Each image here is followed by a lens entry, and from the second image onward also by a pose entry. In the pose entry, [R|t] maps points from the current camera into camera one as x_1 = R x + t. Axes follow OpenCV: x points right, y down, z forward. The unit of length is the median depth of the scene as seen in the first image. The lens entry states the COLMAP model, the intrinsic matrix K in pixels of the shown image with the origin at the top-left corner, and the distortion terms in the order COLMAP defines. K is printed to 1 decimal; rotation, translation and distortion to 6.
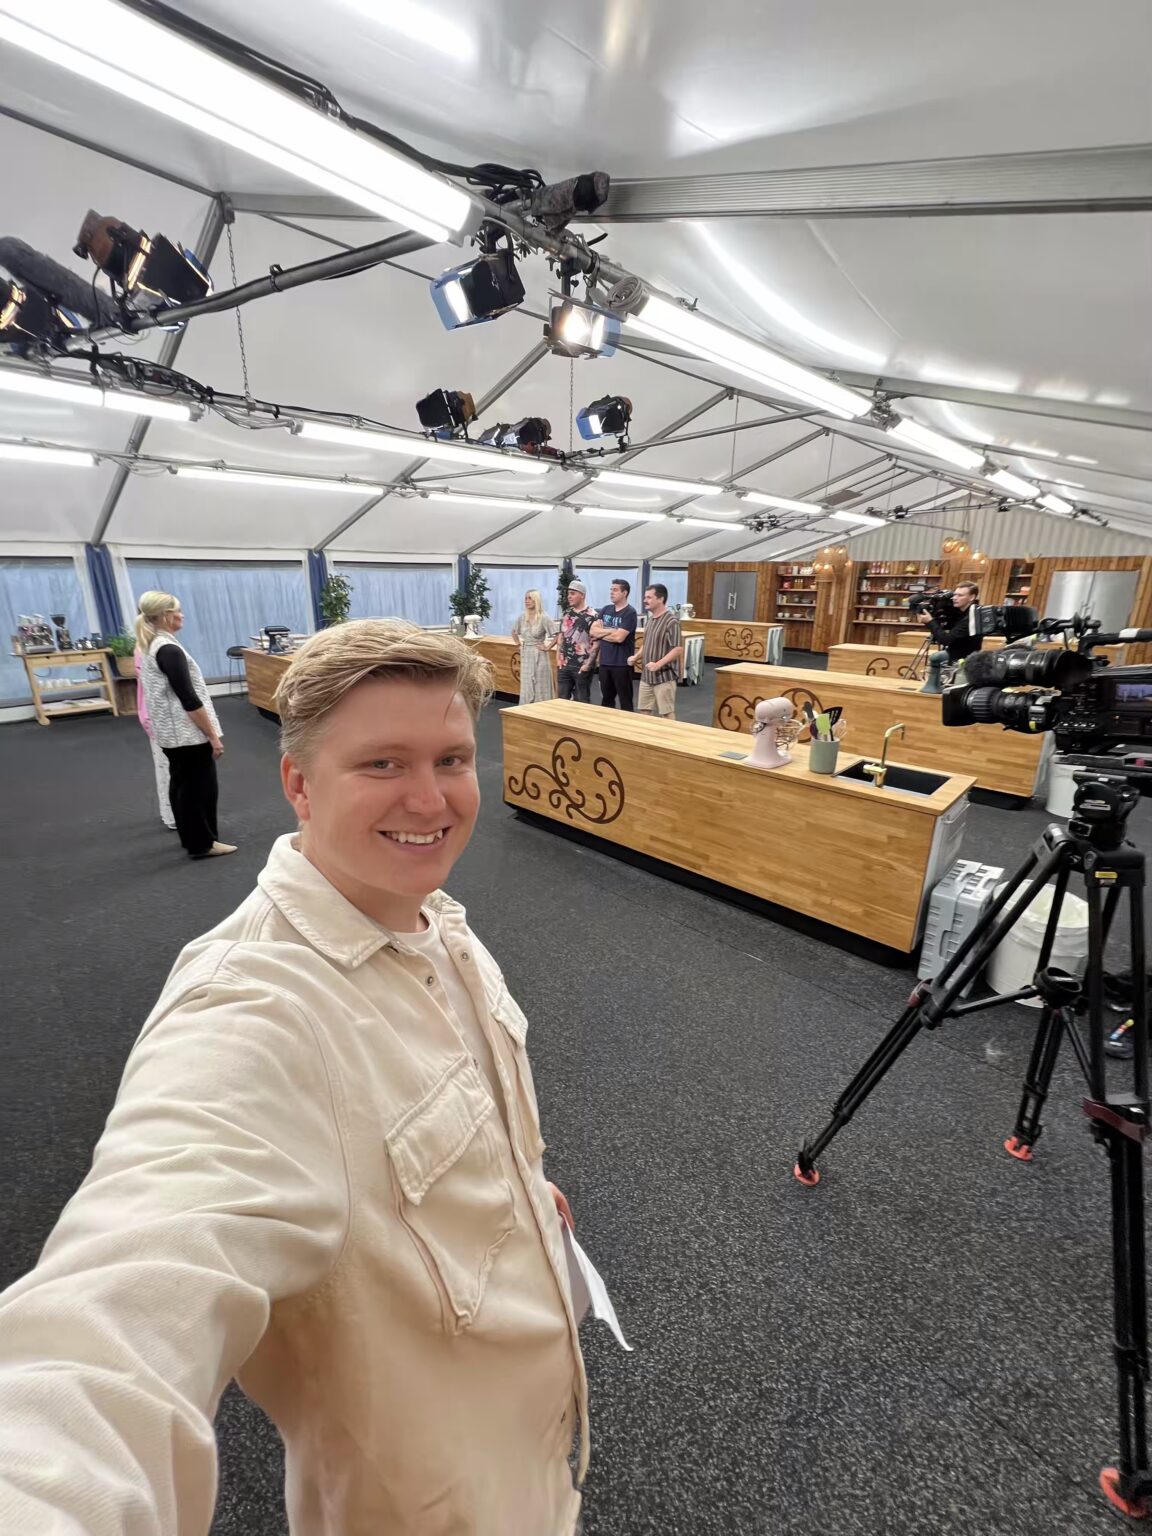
lens RADIAL K [[617.4, 0, 577.3], [0, 617.4, 767.2], [0, 0, 1]] dist [-0.002010, 0.001170]
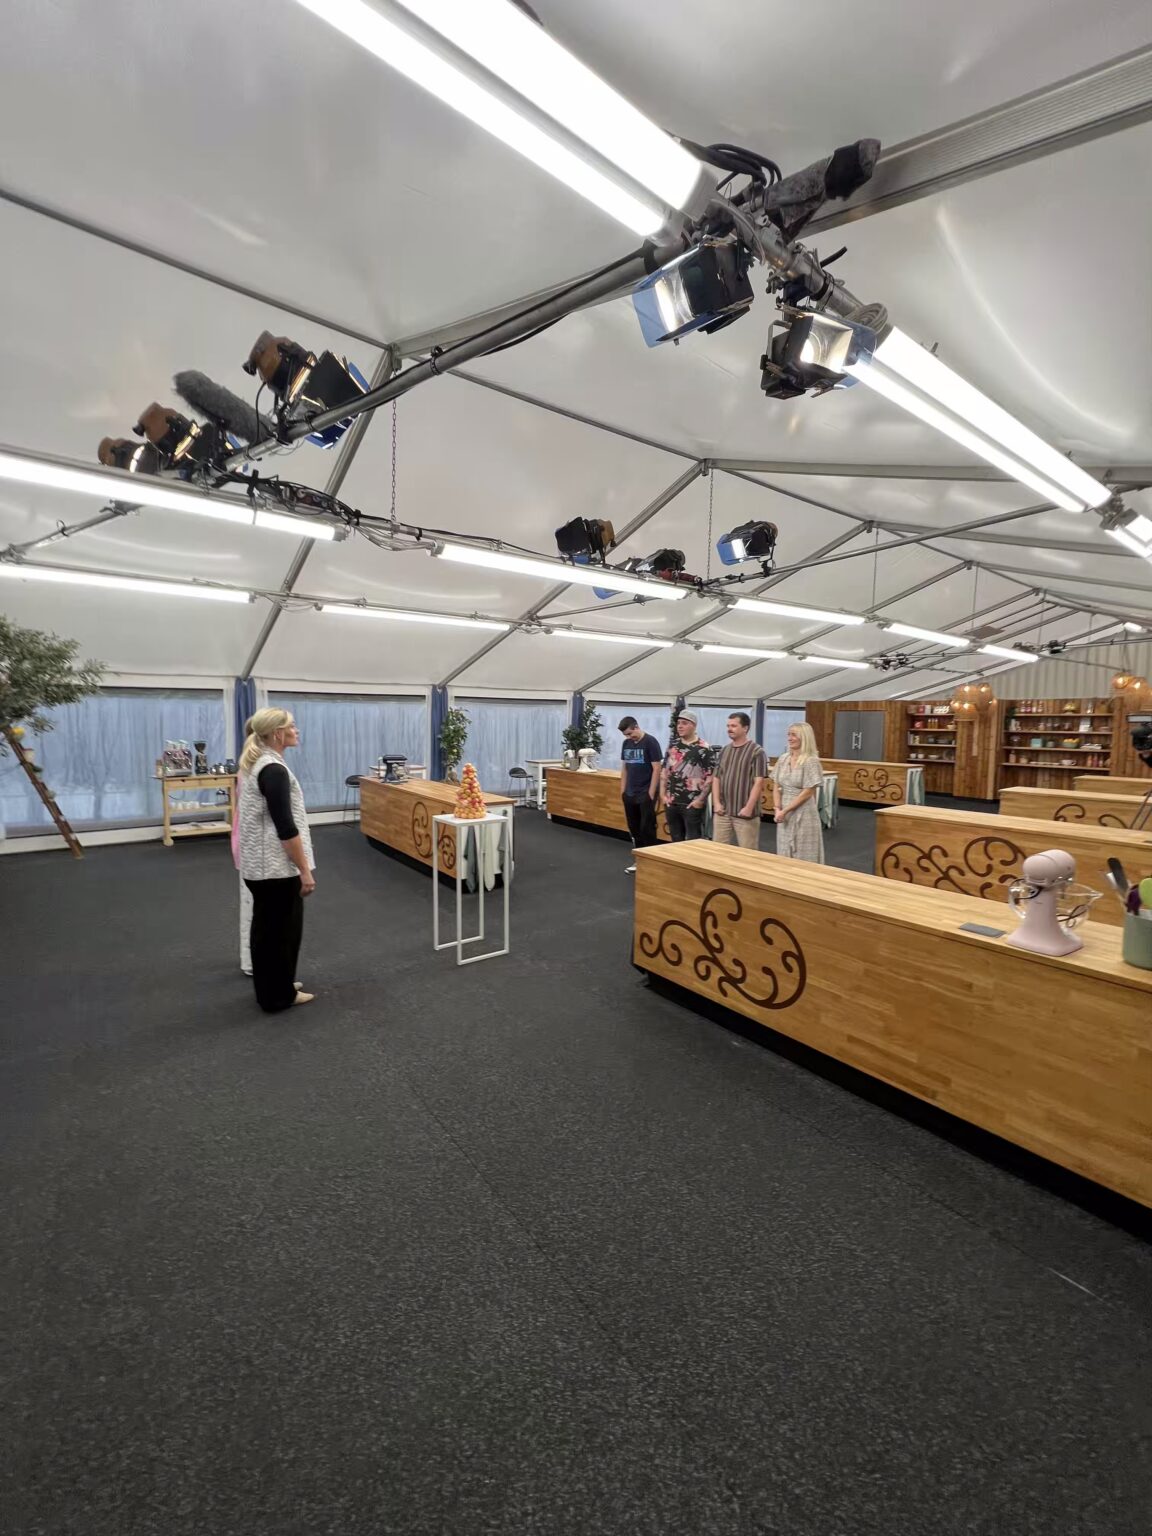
lens RADIAL K [[613.9, 0, 578.1], [0, 613.9, 764.1], [0, 0, 1]] dist [-0.000081, -0.000643]
pose [[0.987801, 0.017990, -0.154679, -0.056003], [-0.052543, 0.973558, -0.222314, -0.013470], [0.146590, 0.227730, 0.962627, 0.125377]]
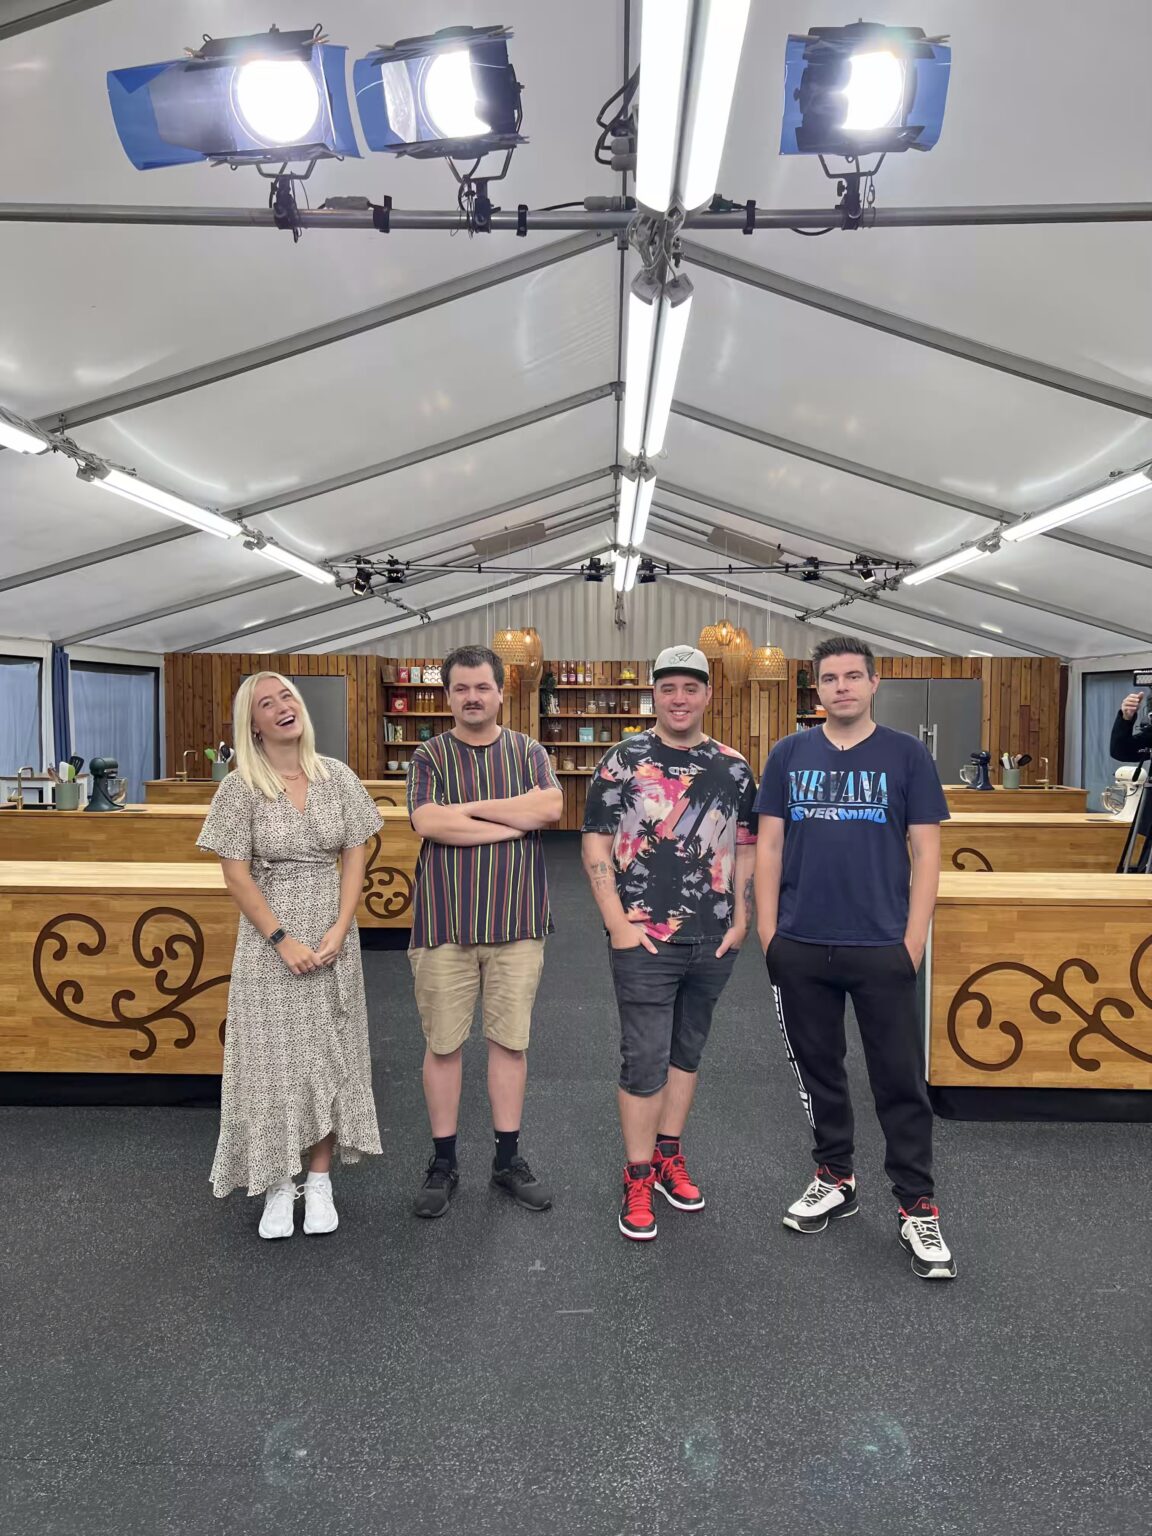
lens RADIAL K [[1149.9, 0, 579.0], [0, 1149.9, 767.2], [0, 0, 1]] dist [0.058009, -0.064390]
pose [[0.735640, -0.031390, 0.676645, -0.399726], [0.197504, 0.965460, -0.169936, -0.174257], [-0.647939, 0.258652, 0.716431, 0.711639]]
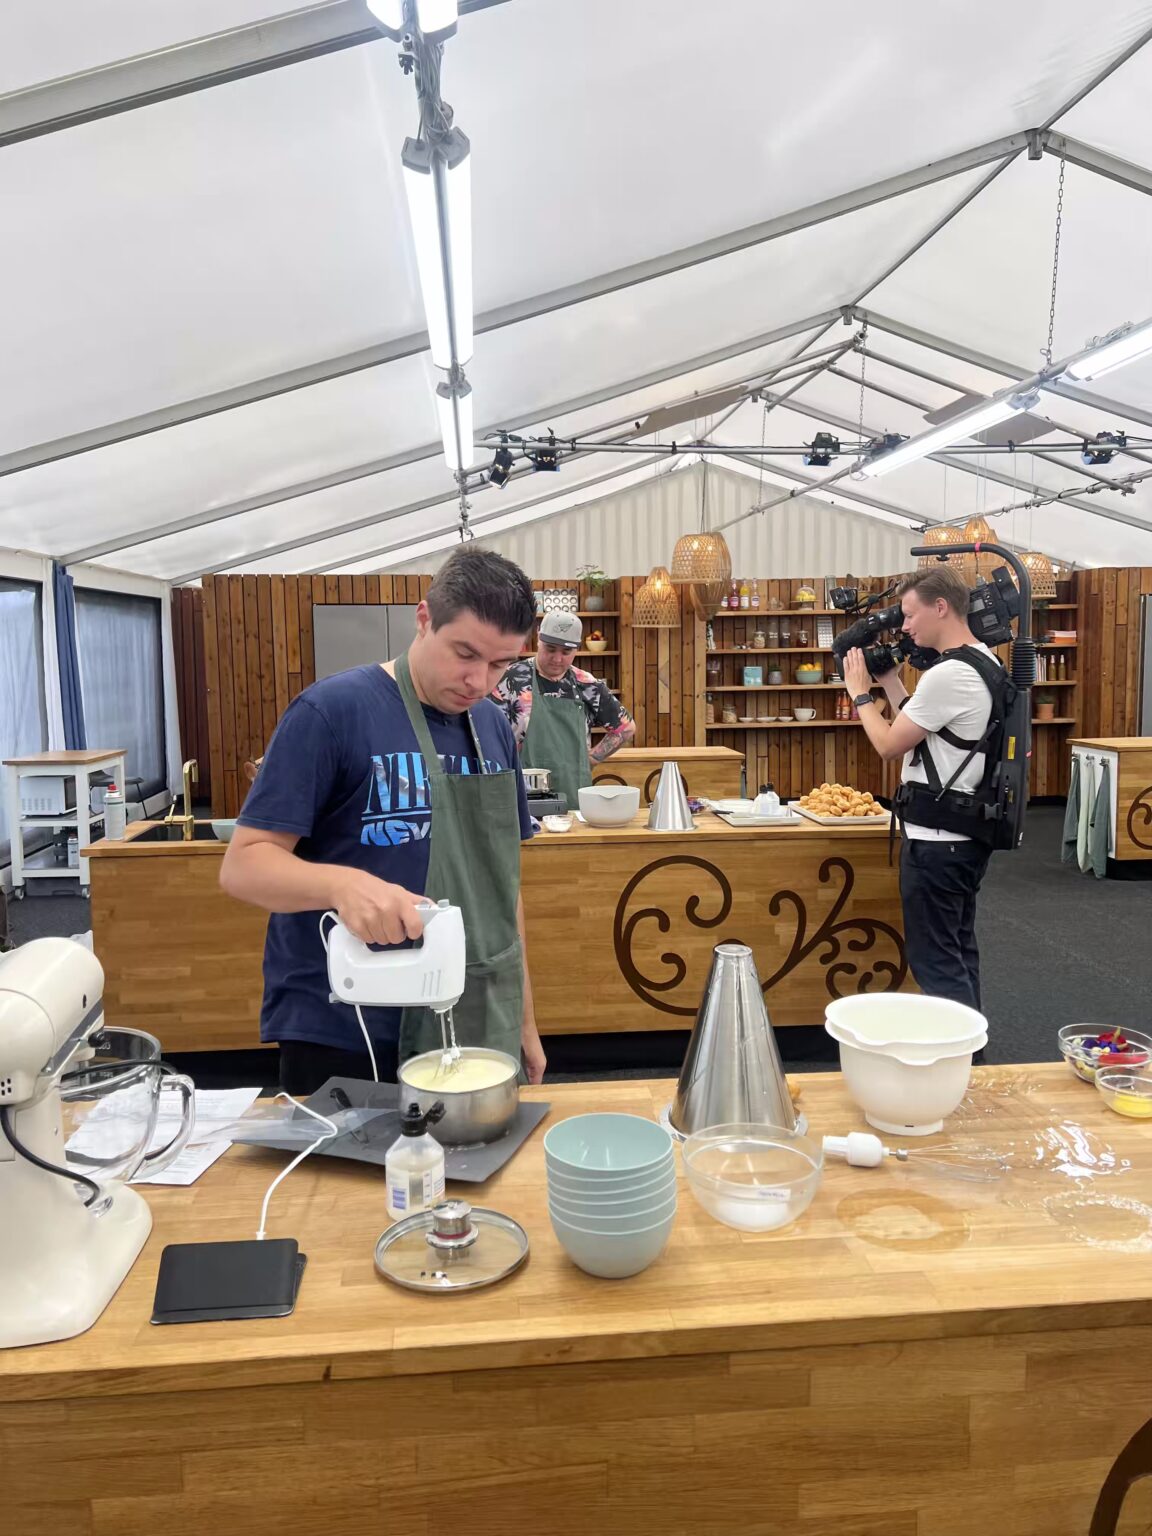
lens RADIAL K [[1149.9, 0, 572.7], [0, 1149.9, 764.1], [0, 0, 1]] dist [0.058009, -0.064390]
pose [[0.653320, -0.088046, 0.751944, -0.360557], [0.240634, 0.965859, -0.095979, -0.384873], [-0.717821, 0.243648, 0.652202, 1.390101]]
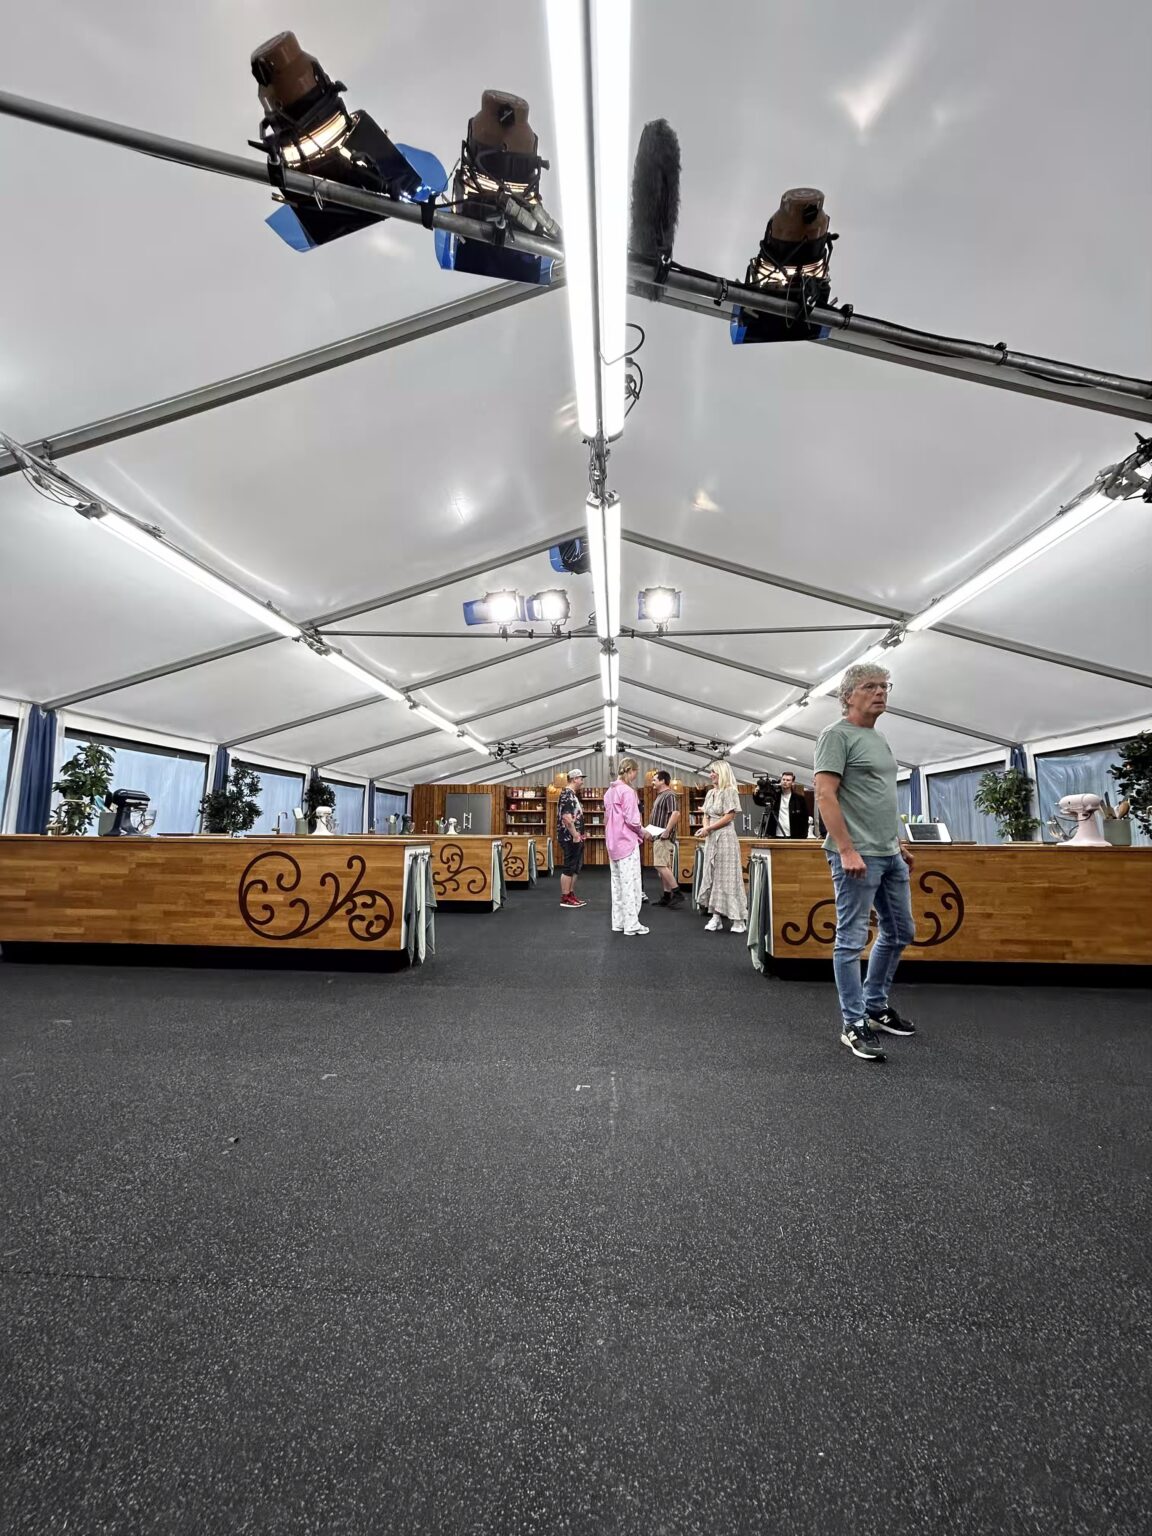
lens RADIAL K [[615.0, 0, 573.0], [0, 615.0, 768.5], [0, 0, 1]] dist [-0.003328, -0.000399]
pose [[0.761150, 0.071235, 0.644652, -0.693947], [0.188261, 0.926890, -0.324705, 0.028838], [-0.620652, 0.368512, 0.692091, 0.410330]]
